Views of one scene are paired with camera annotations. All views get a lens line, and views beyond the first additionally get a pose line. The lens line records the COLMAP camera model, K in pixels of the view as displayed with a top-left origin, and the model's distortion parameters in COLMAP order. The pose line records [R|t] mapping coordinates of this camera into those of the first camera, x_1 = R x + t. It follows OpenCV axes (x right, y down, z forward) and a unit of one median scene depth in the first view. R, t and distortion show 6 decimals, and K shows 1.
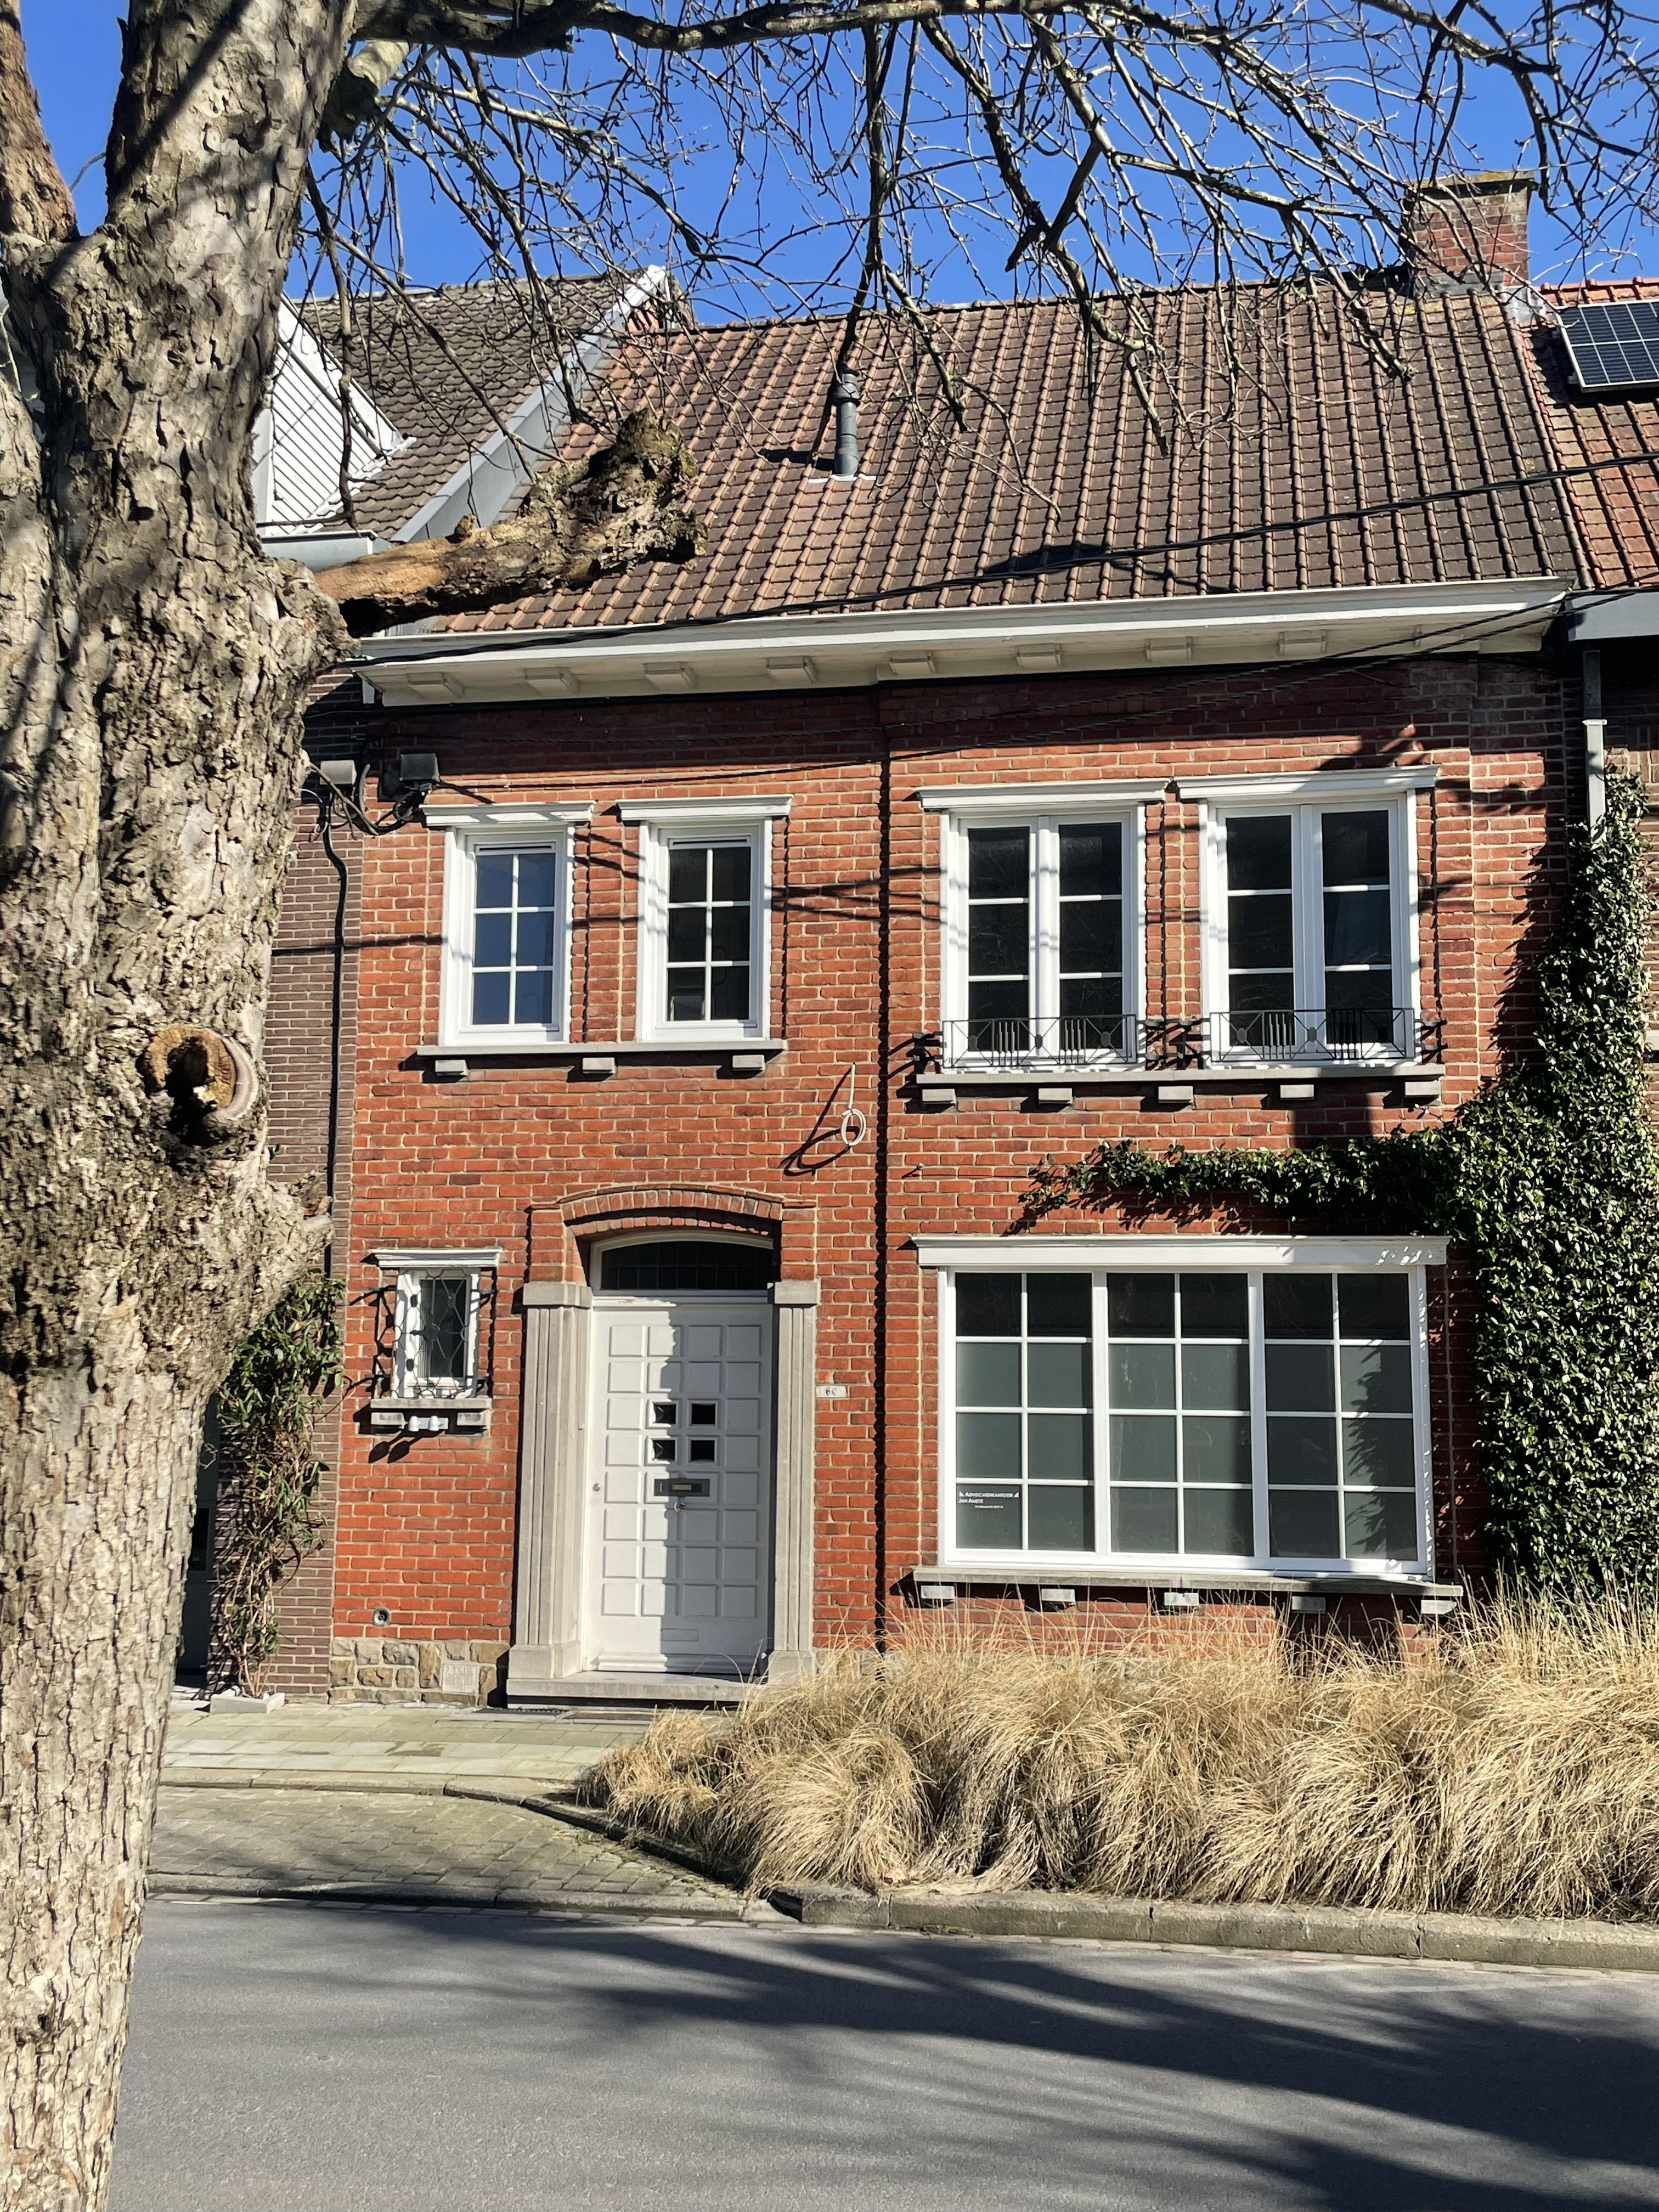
lens RADIAL K [[2205.1, 0, 838.0], [0, 2205.1, 1091.6], [0, 0, 1]] dist [0.080149, 0.000000]
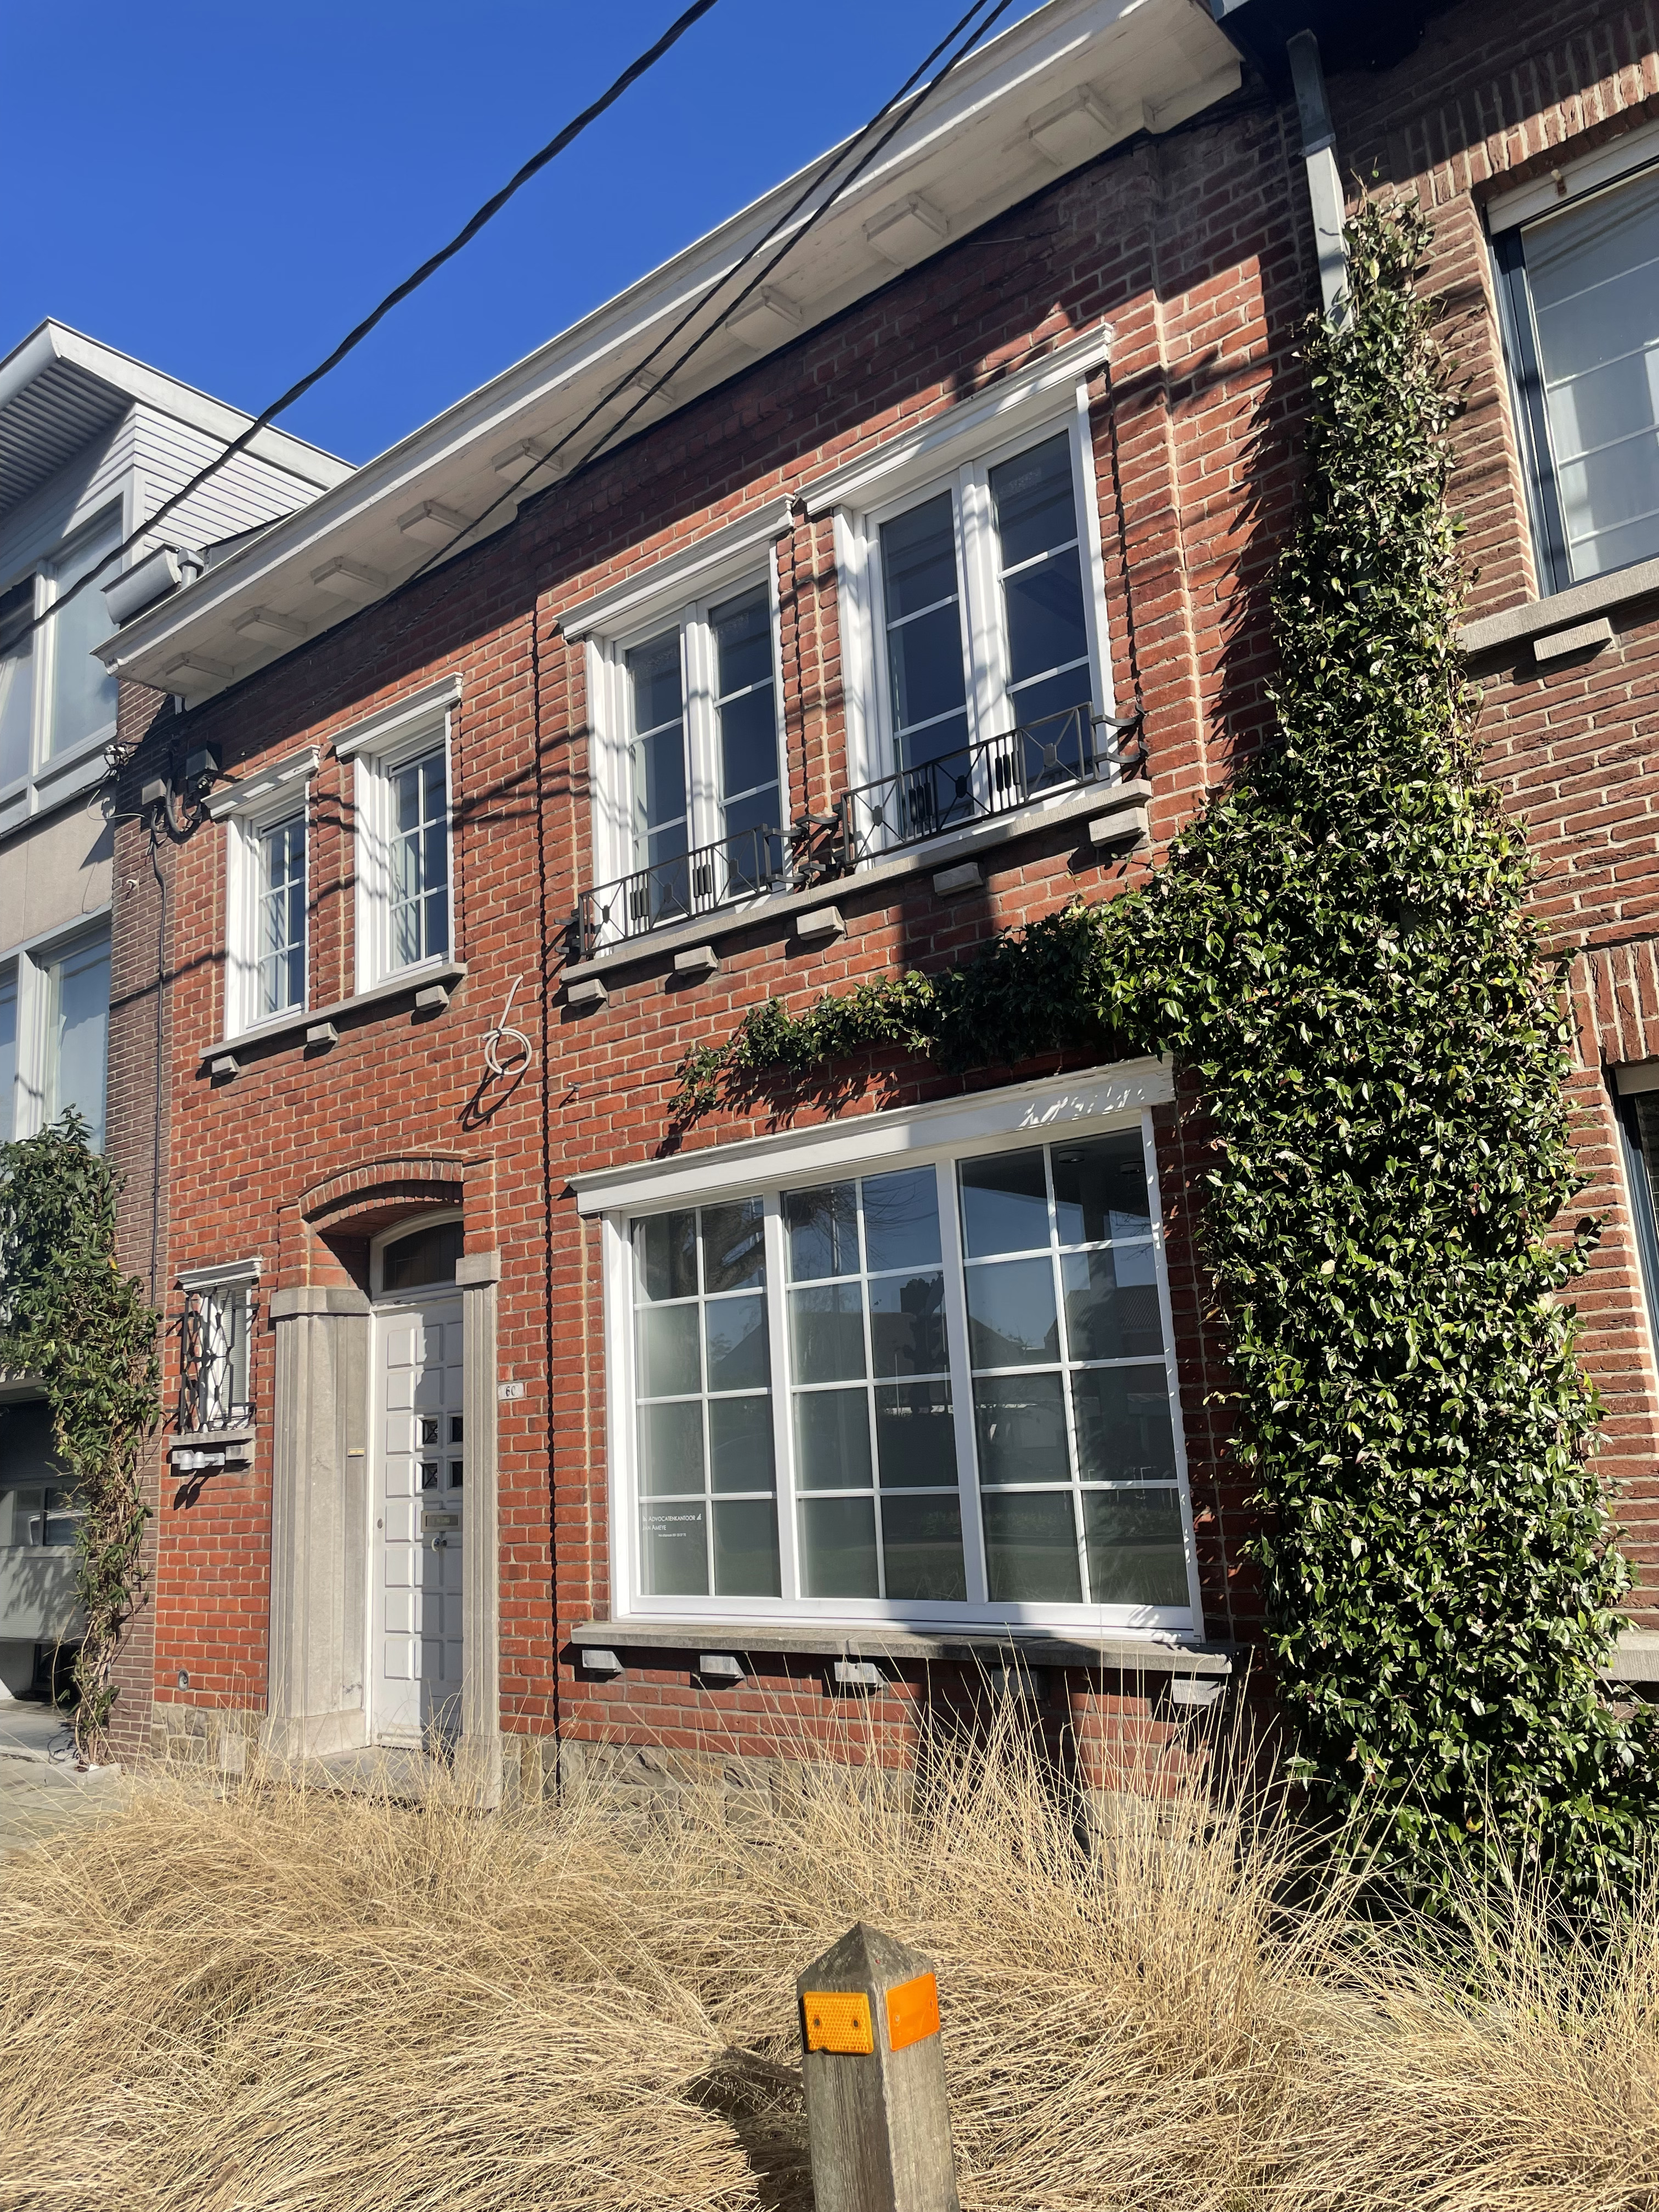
lens RADIAL K [[1675.4, 0, 818.0], [0, 1675.4, 1089.4], [0, 0, 1]] dist [0.088602, -0.110010]
pose [[0.863429, -0.159143, -0.478710, 0.390221], [0.134226, 0.987204, -0.086091, 0.096579], [0.486285, 0.010078, 0.873742, 0.534049]]
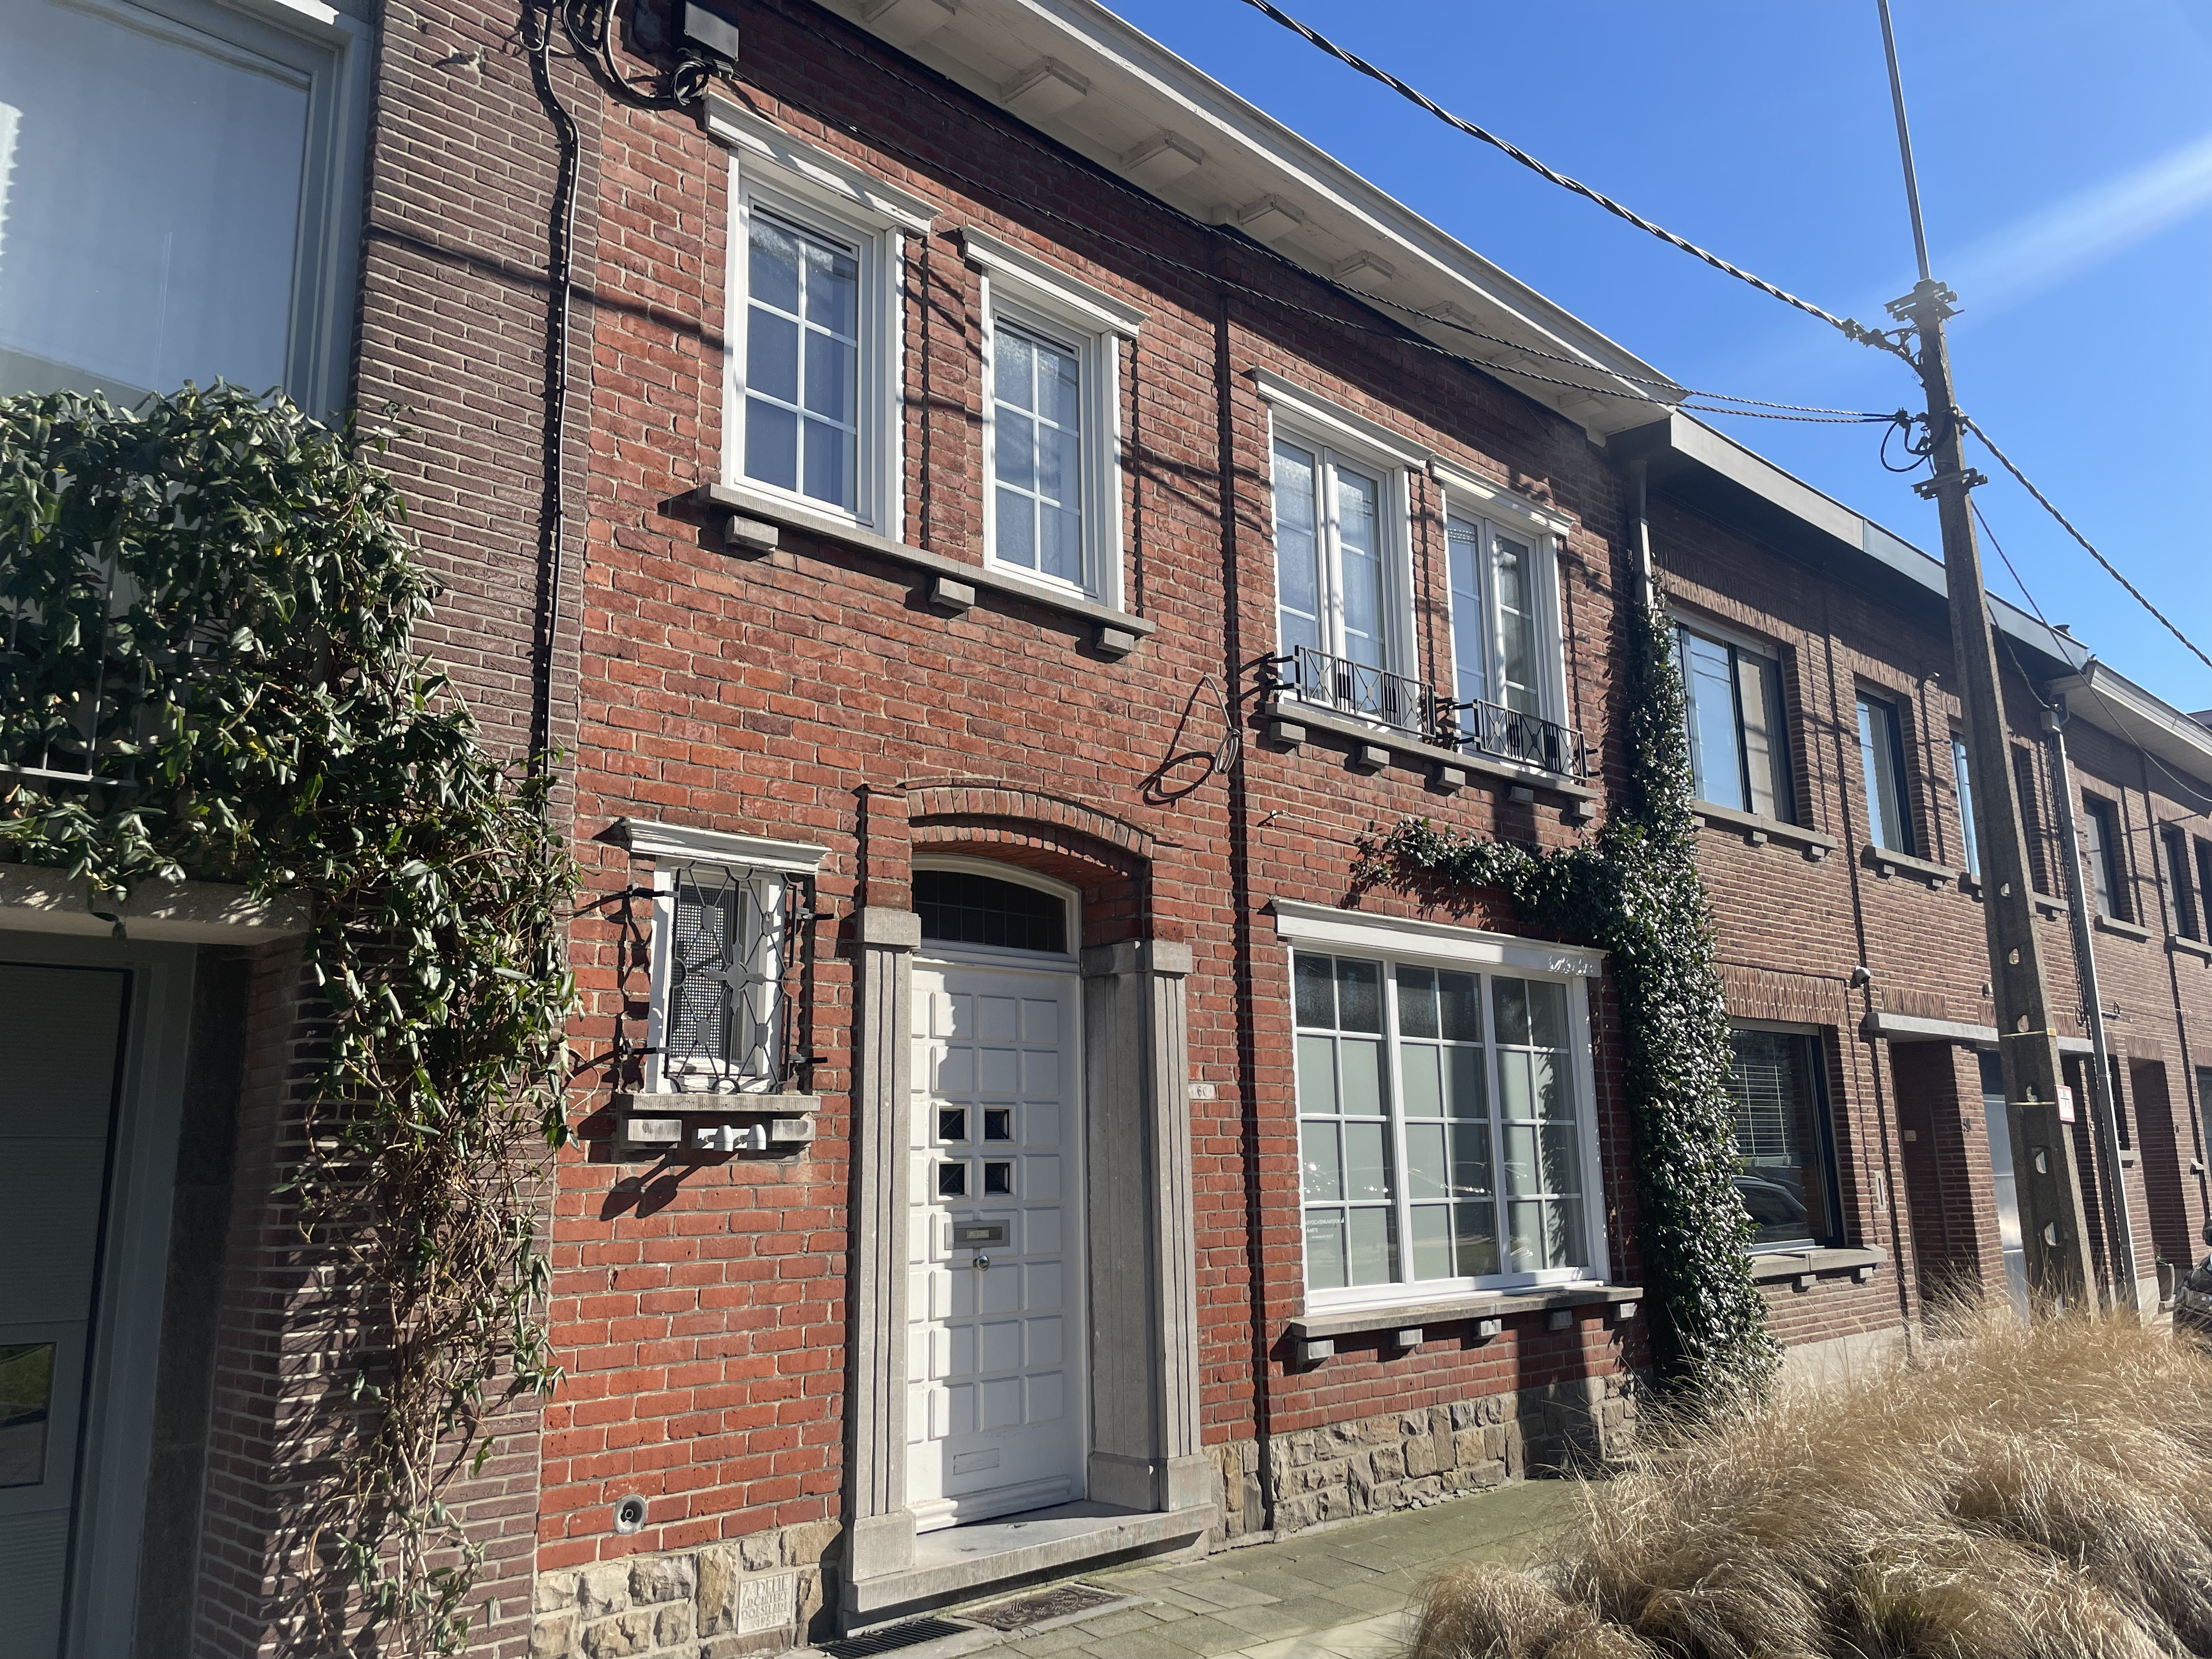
lens RADIAL K [[1675.4, 0, 1093.1], [0, 1675.4, 810.7], [0, 0, 1]] dist [0.088602, -0.110010]
pose [[0.578279, 0.151975, 0.801559, -0.497532], [-0.096385, 0.988342, -0.117853, 0.112247], [-0.810126, -0.009106, 0.586186, 0.695139]]
